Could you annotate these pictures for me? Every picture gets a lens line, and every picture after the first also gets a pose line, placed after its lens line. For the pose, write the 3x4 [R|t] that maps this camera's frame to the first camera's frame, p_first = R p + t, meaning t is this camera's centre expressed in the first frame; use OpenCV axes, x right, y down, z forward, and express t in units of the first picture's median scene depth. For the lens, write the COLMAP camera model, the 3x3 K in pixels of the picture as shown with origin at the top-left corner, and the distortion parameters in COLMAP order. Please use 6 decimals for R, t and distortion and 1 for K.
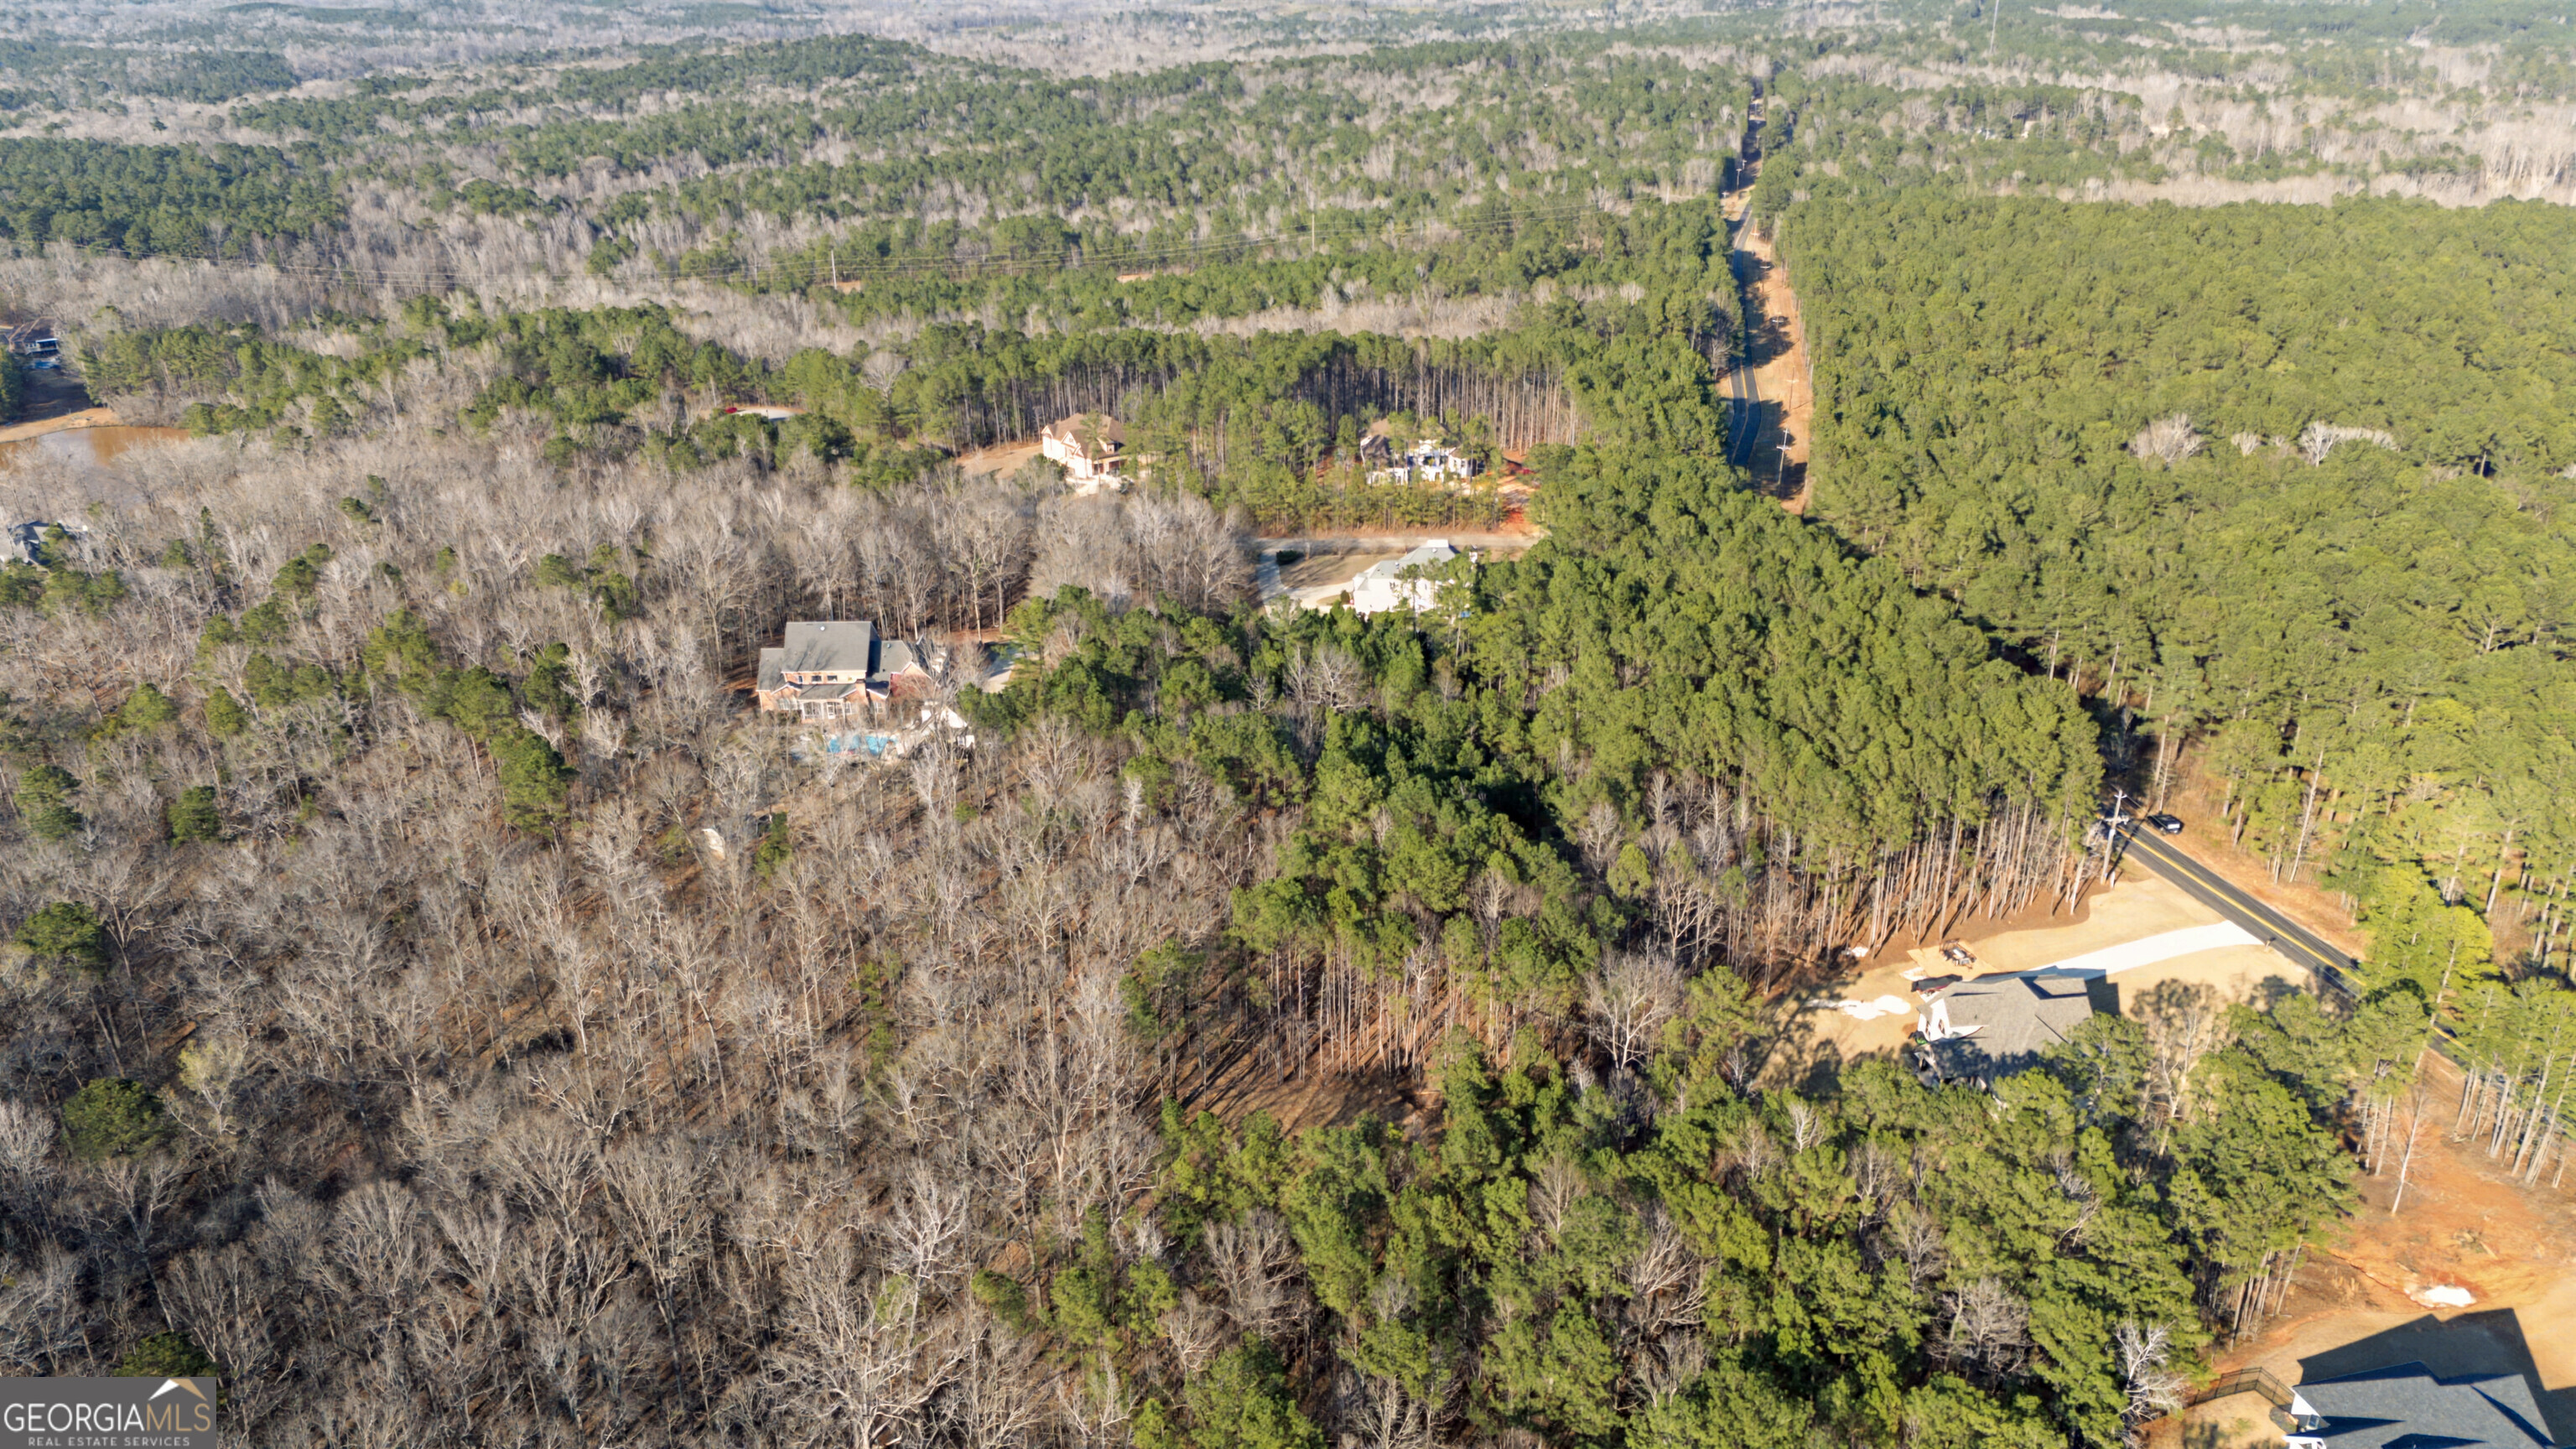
lens RADIAL K [[1773.0, 0, 1288.0], [0, 1773.0, 724.5], [0, 0, 1]] dist [0.047764, -0.050977]
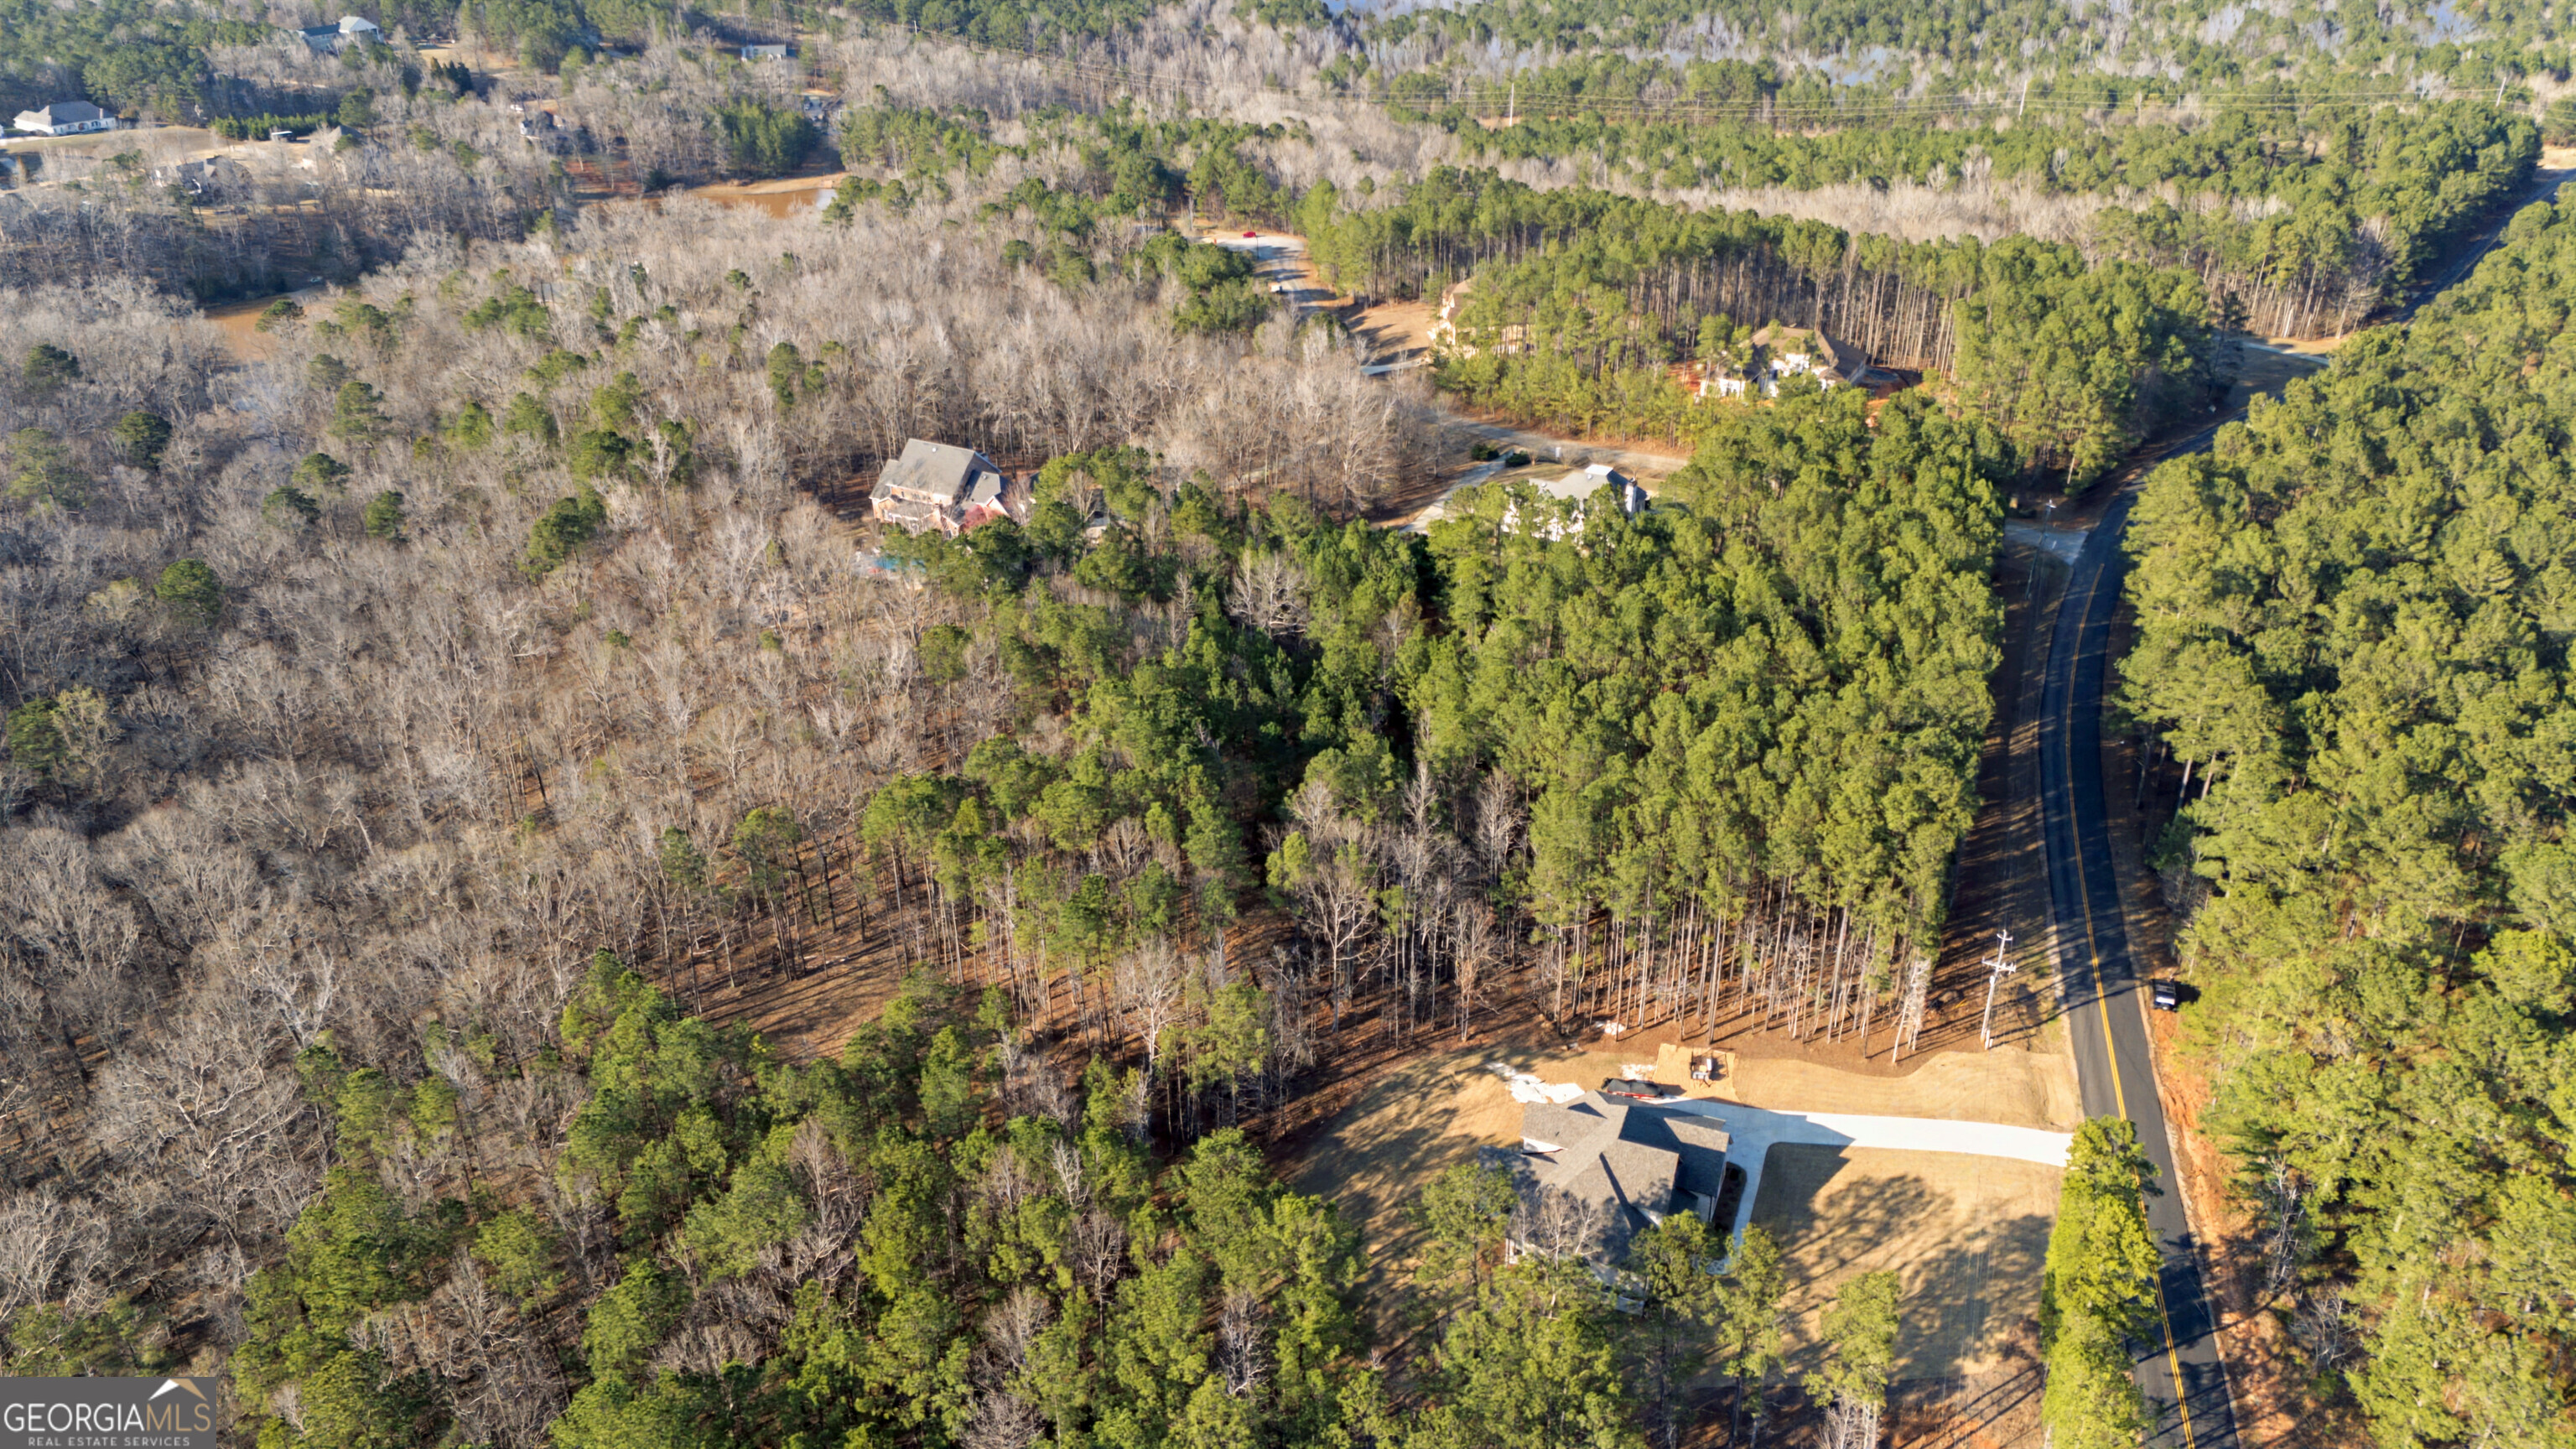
lens RADIAL K [[1773.0, 0, 1288.0], [0, 1773.0, 724.5], [0, 0, 1]] dist [0.047764, -0.050977]
pose [[0.882265, 0.225573, -0.413189, 0.393132], [-0.189638, 0.973655, 0.126622, -0.069290], [0.430866, -0.033358, 0.901799, 0.147197]]
